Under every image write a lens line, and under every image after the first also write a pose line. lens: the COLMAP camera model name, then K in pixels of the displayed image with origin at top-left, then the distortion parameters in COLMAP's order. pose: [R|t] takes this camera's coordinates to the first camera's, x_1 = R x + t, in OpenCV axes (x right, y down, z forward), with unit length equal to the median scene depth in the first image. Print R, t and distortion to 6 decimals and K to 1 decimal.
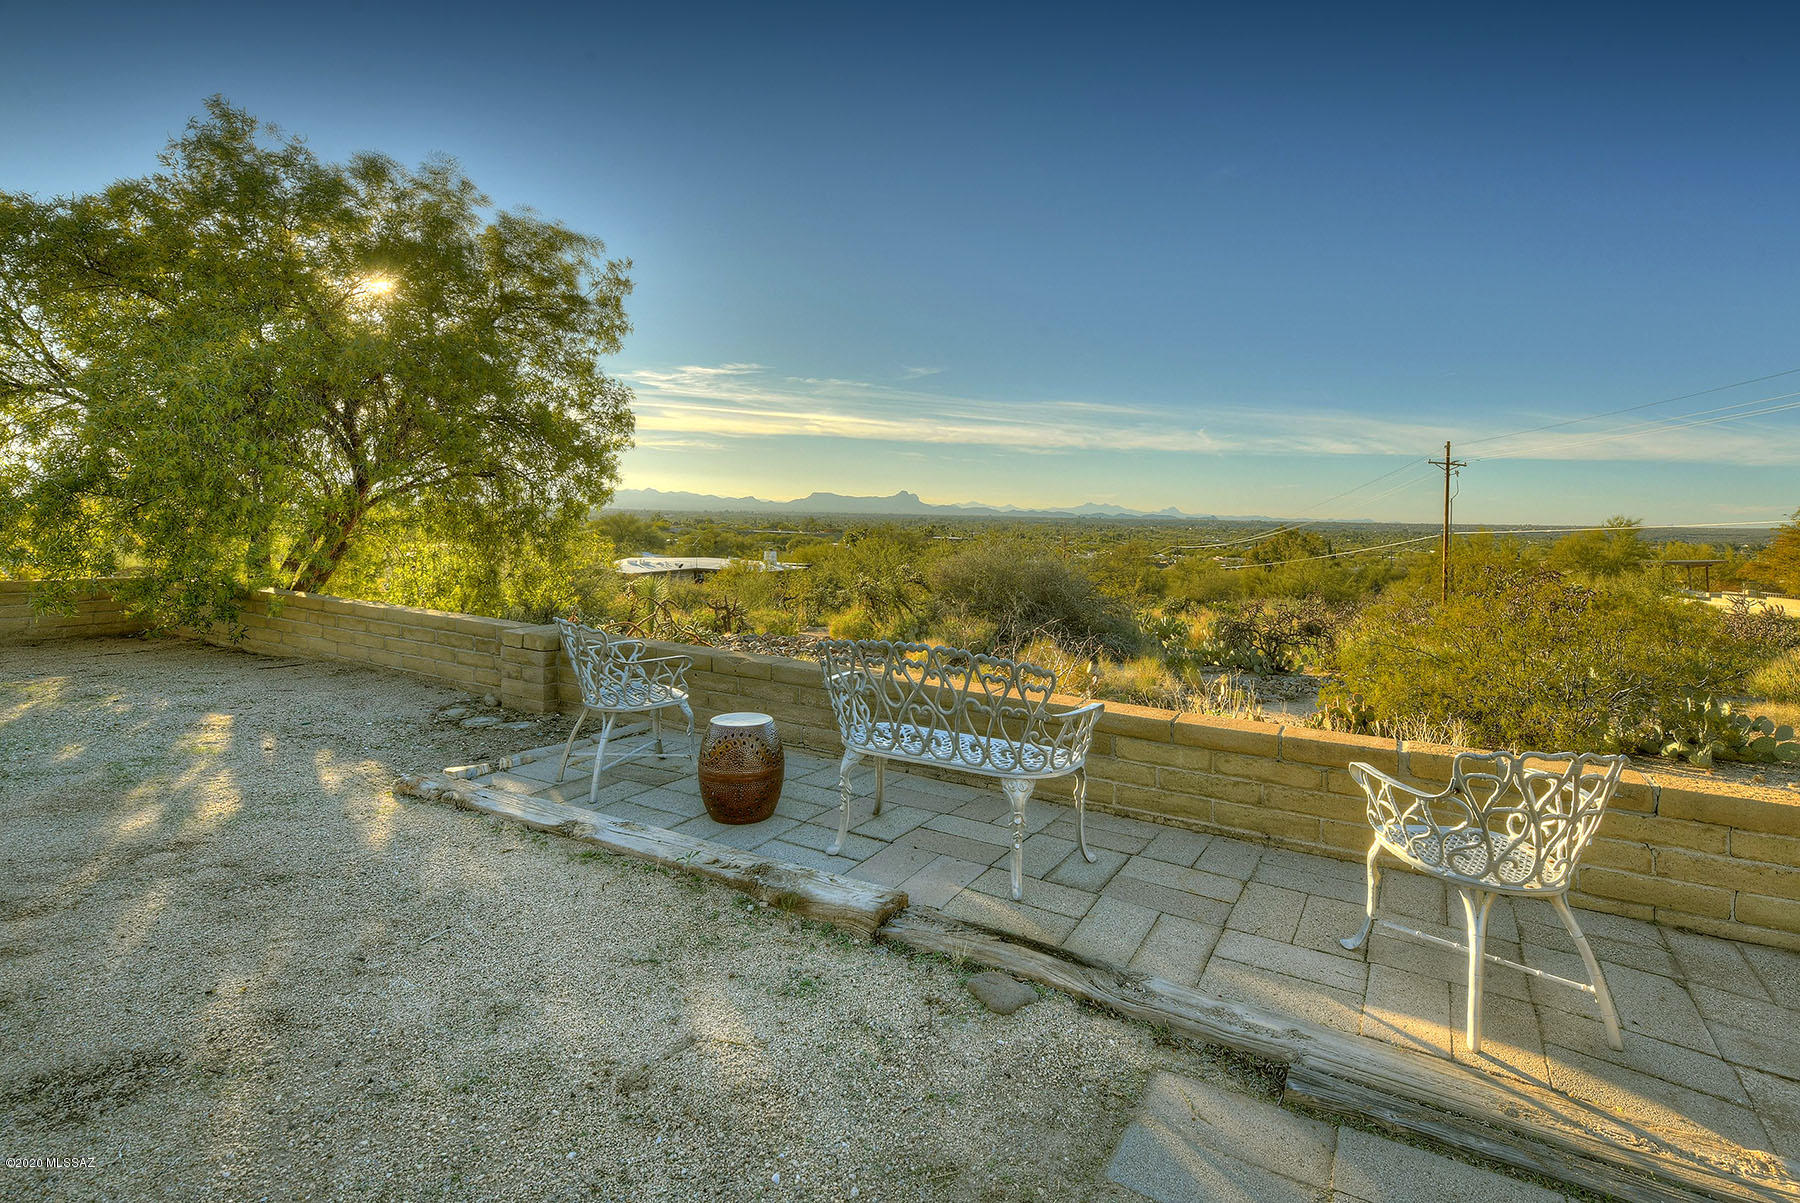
lens RADIAL K [[767.9, 0, 984.0], [0, 767.9, 572.9], [0, 0, 1]] dist [-0.001480, 0.000499]
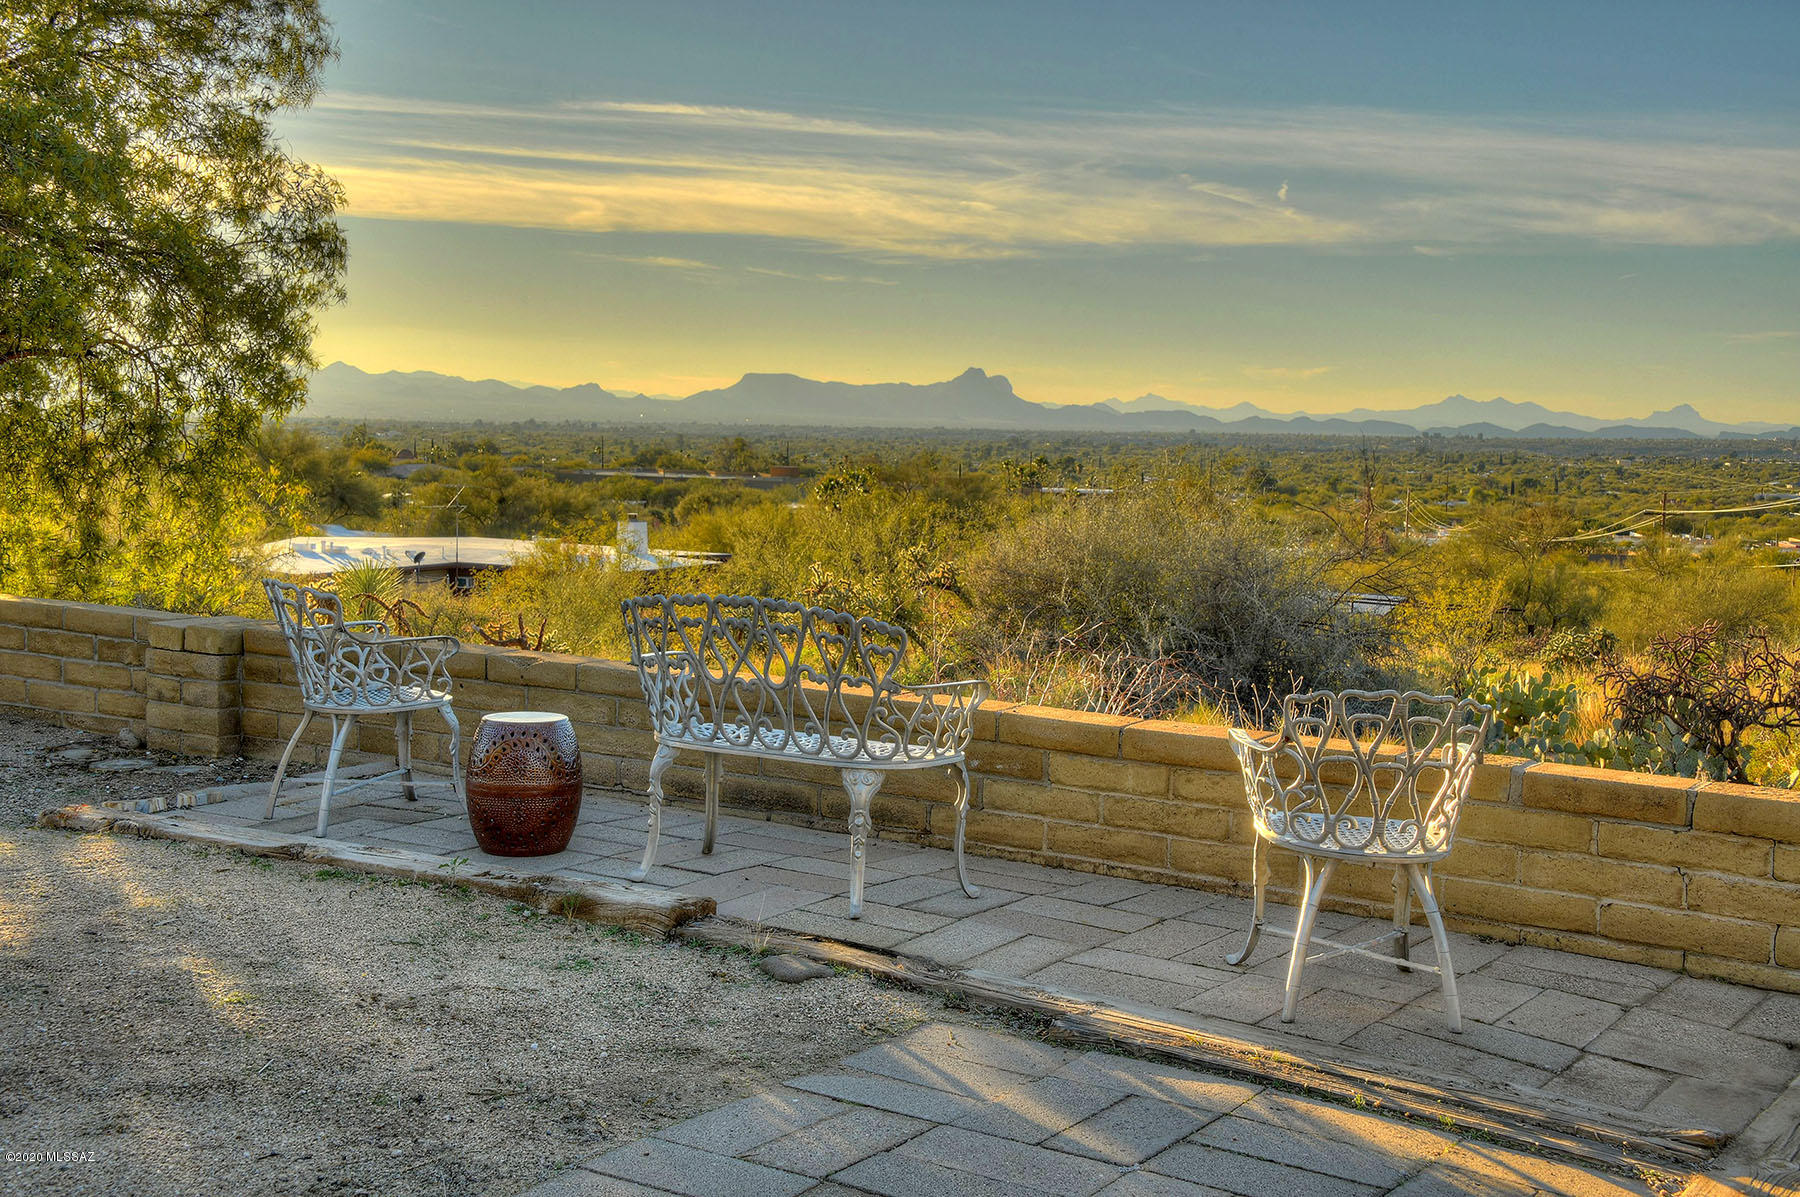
lens RADIAL K [[2290.0, 0, 900.0], [0, 2290.0, 598.5], [0, 0, 1]] dist [0.146112, 0.023406]
pose [[0.986270, 0.009998, -0.164835, 0.210989], [-0.010431, 0.999944, -0.001757, 0.044806], [0.164808, 0.003452, 0.986320, -0.585476]]
